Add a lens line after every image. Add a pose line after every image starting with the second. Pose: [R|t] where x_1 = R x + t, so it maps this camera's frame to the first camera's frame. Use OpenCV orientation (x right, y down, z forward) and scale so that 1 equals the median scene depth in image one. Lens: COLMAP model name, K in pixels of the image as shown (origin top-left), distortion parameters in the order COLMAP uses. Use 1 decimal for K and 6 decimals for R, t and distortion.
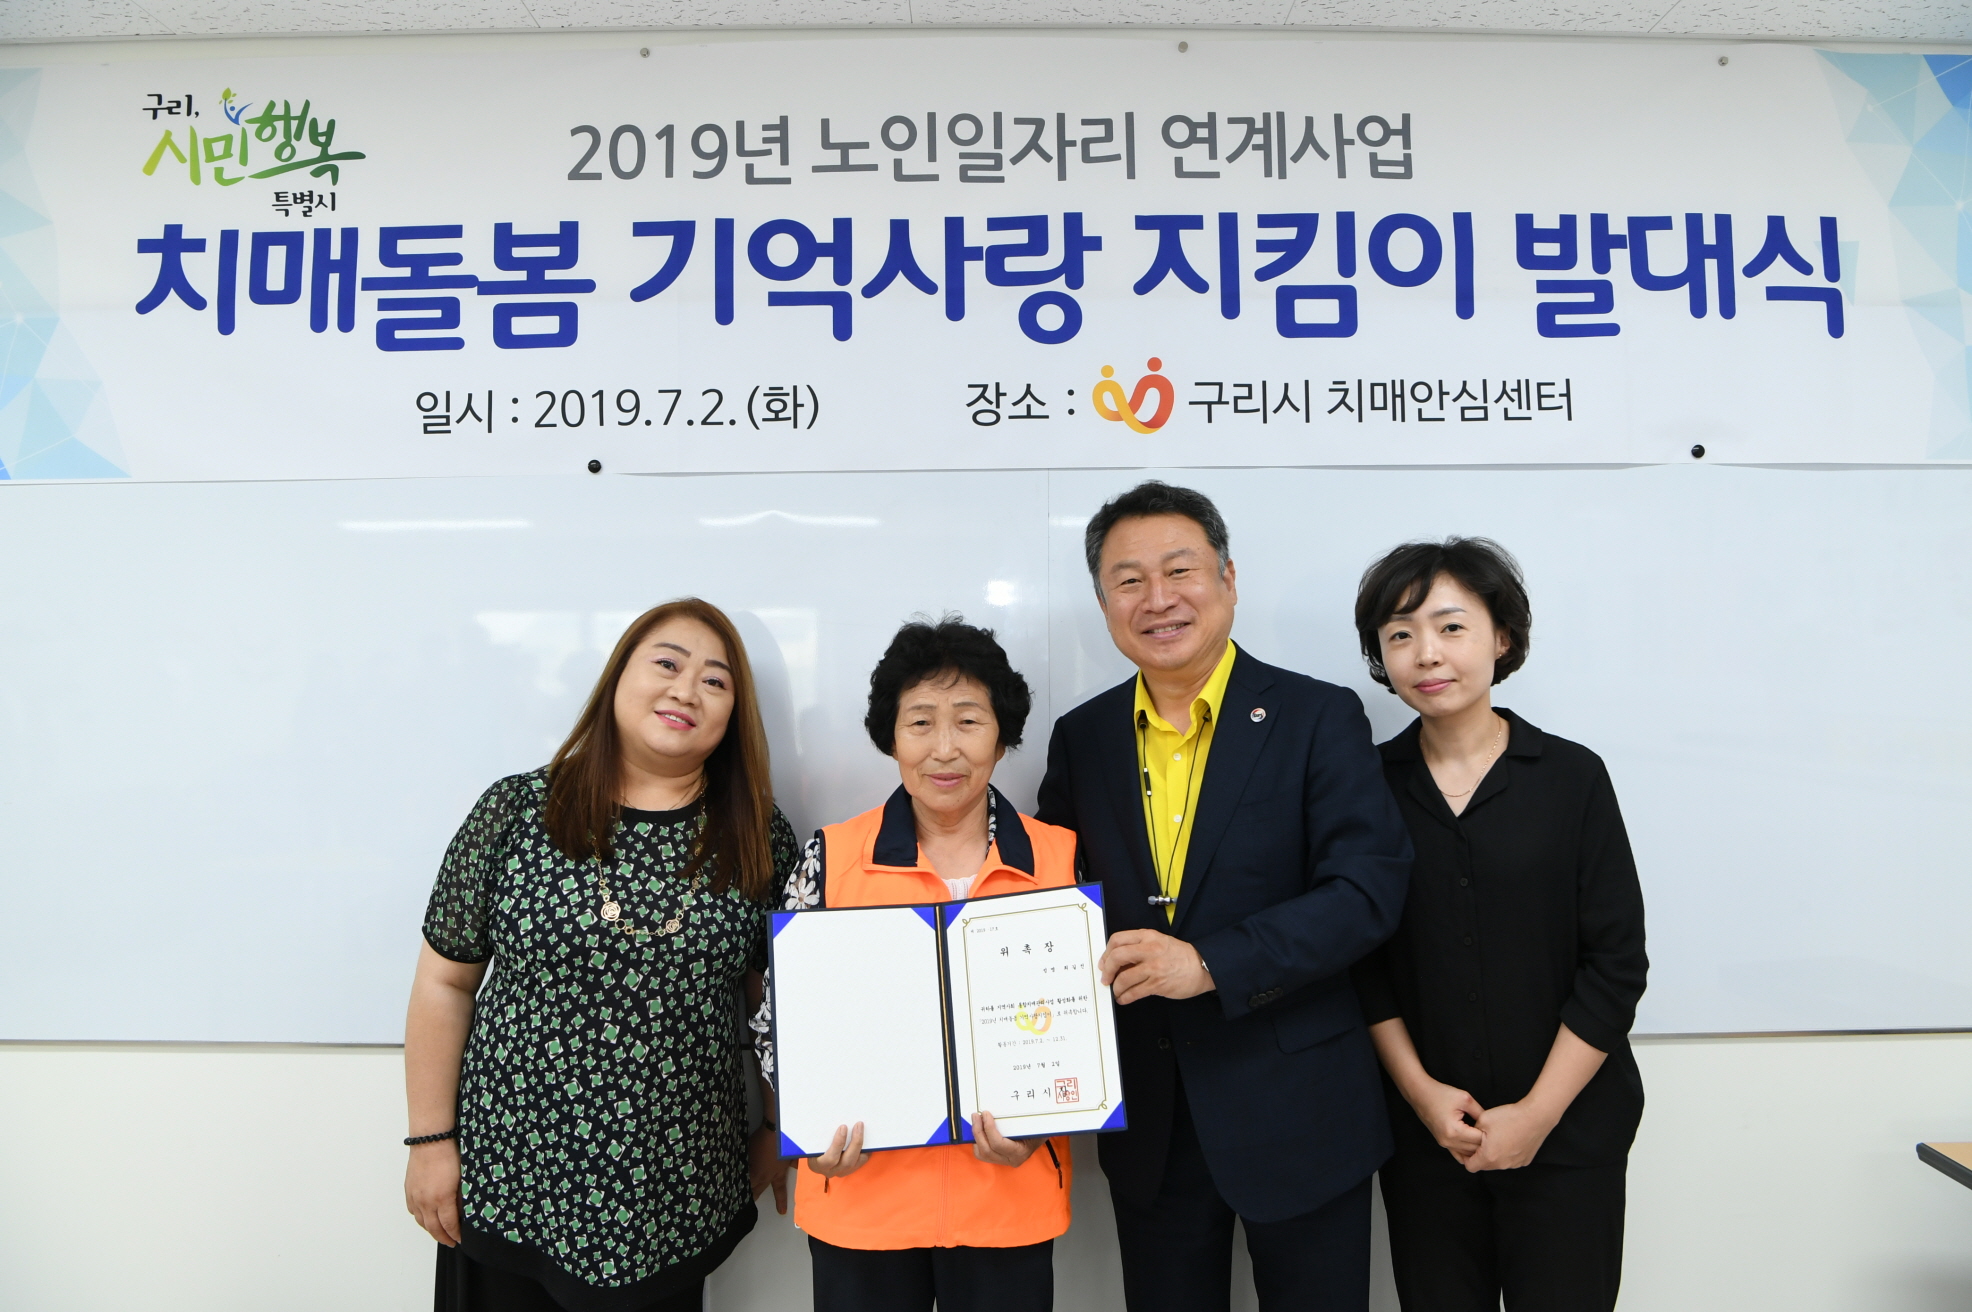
lens RADIAL K [[1486.5, 0, 991.6], [0, 1486.5, 687.6], [0, 0, 1]] dist [-0.073000, 0.025504]
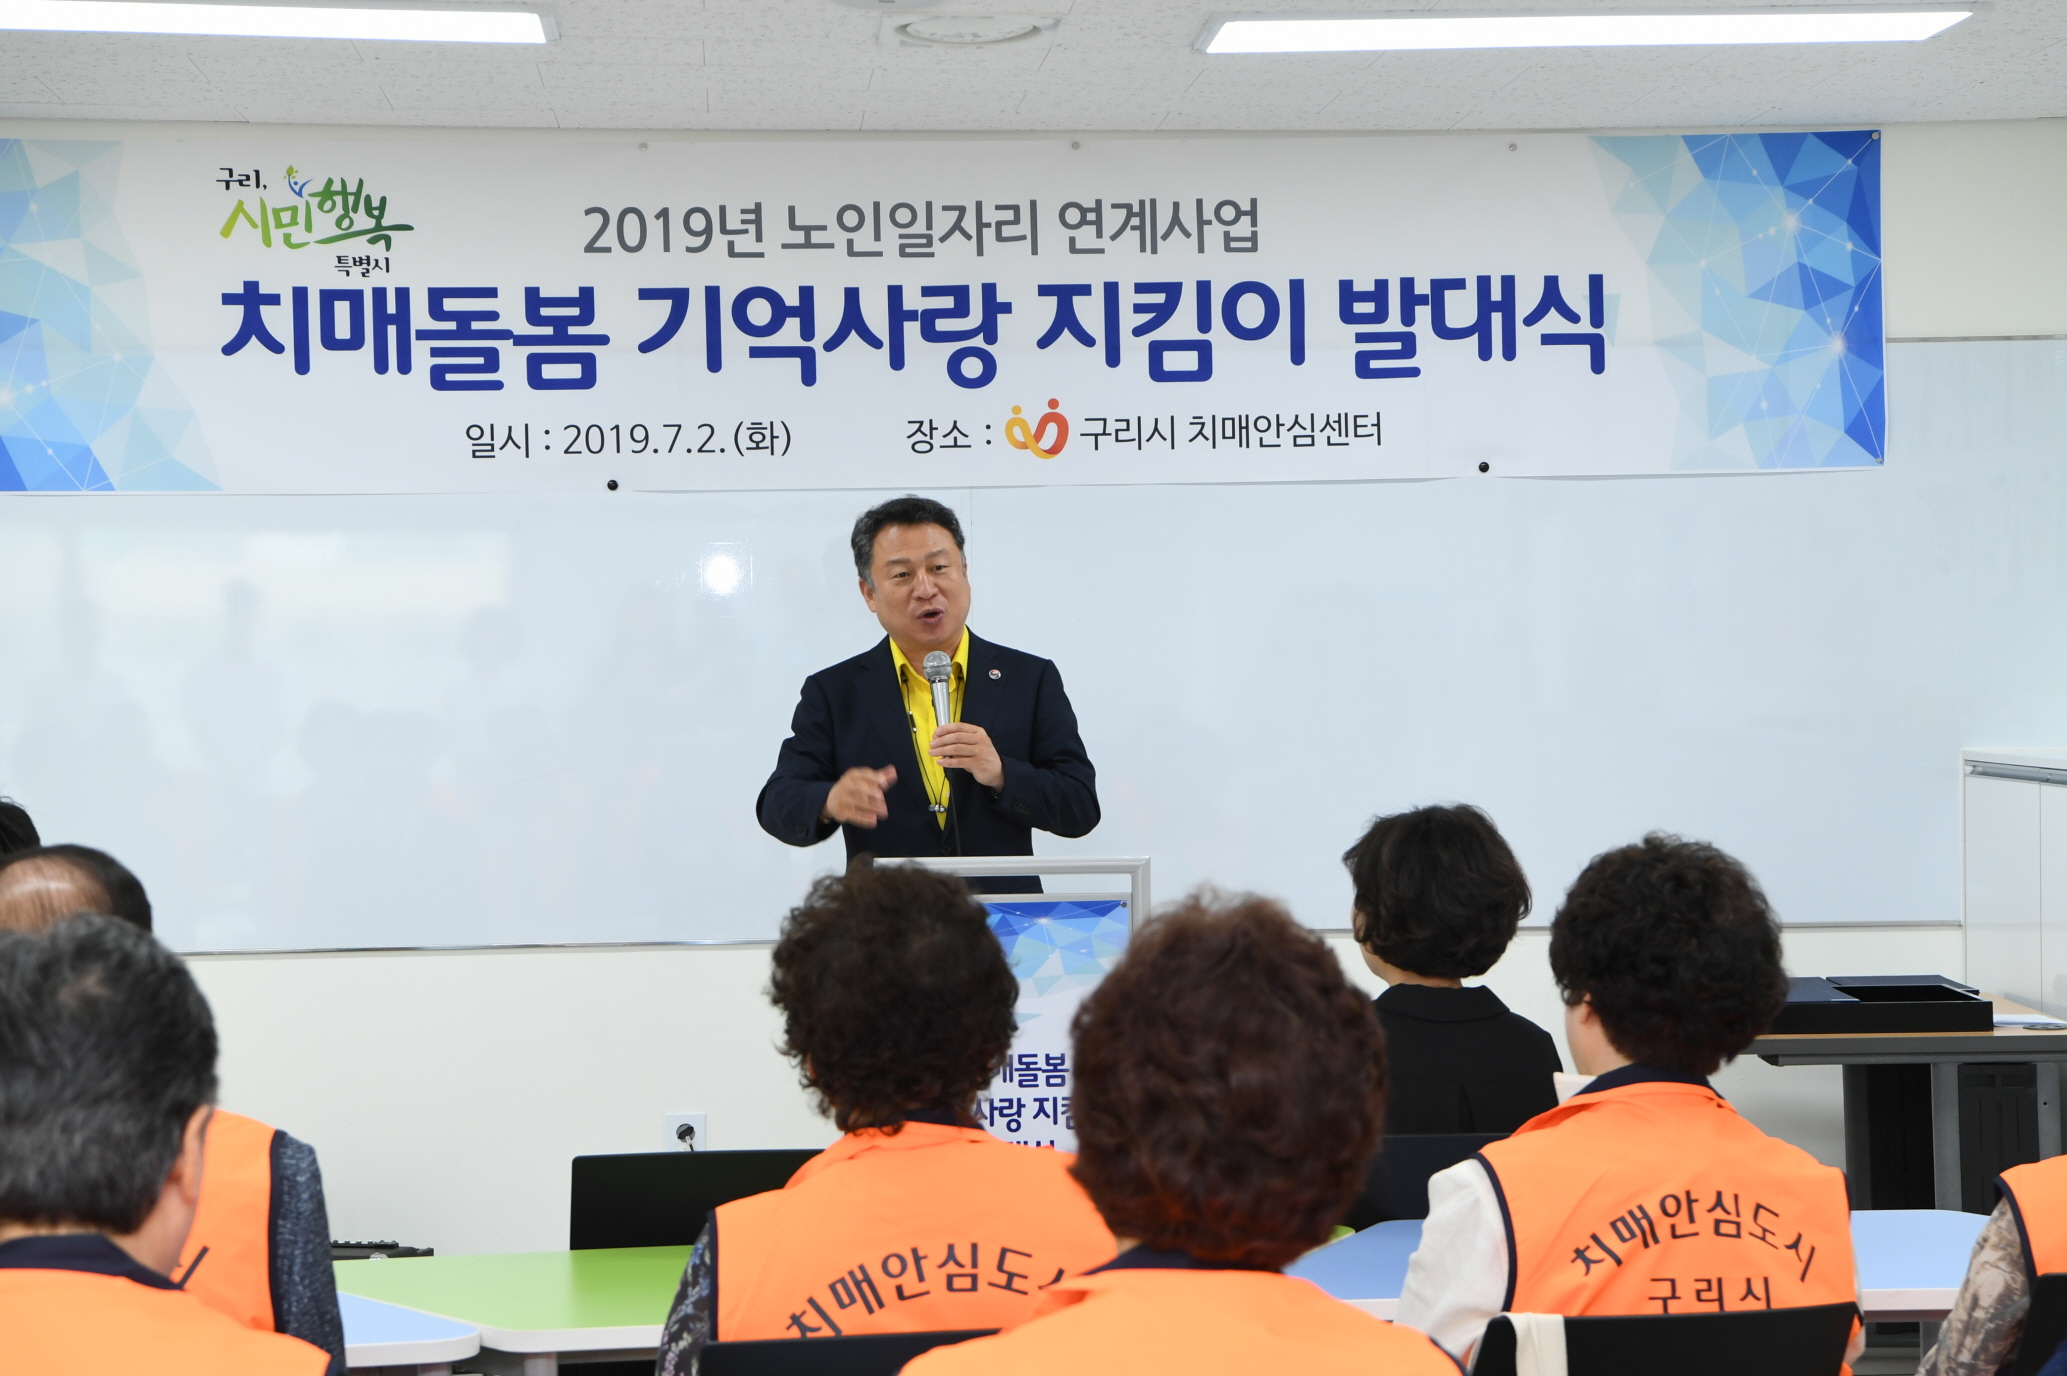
lens RADIAL K [[3892.3, 0, 1046.9], [0, 3892.3, 714.4], [0, 0, 1]] dist [0.277246, 0.313946]
pose [[0.997356, -0.008093, 0.072222, -0.140609], [0.006445, 0.999714, 0.023031, -0.028039], [-0.072388, -0.022505, 0.997123, -2.359566]]
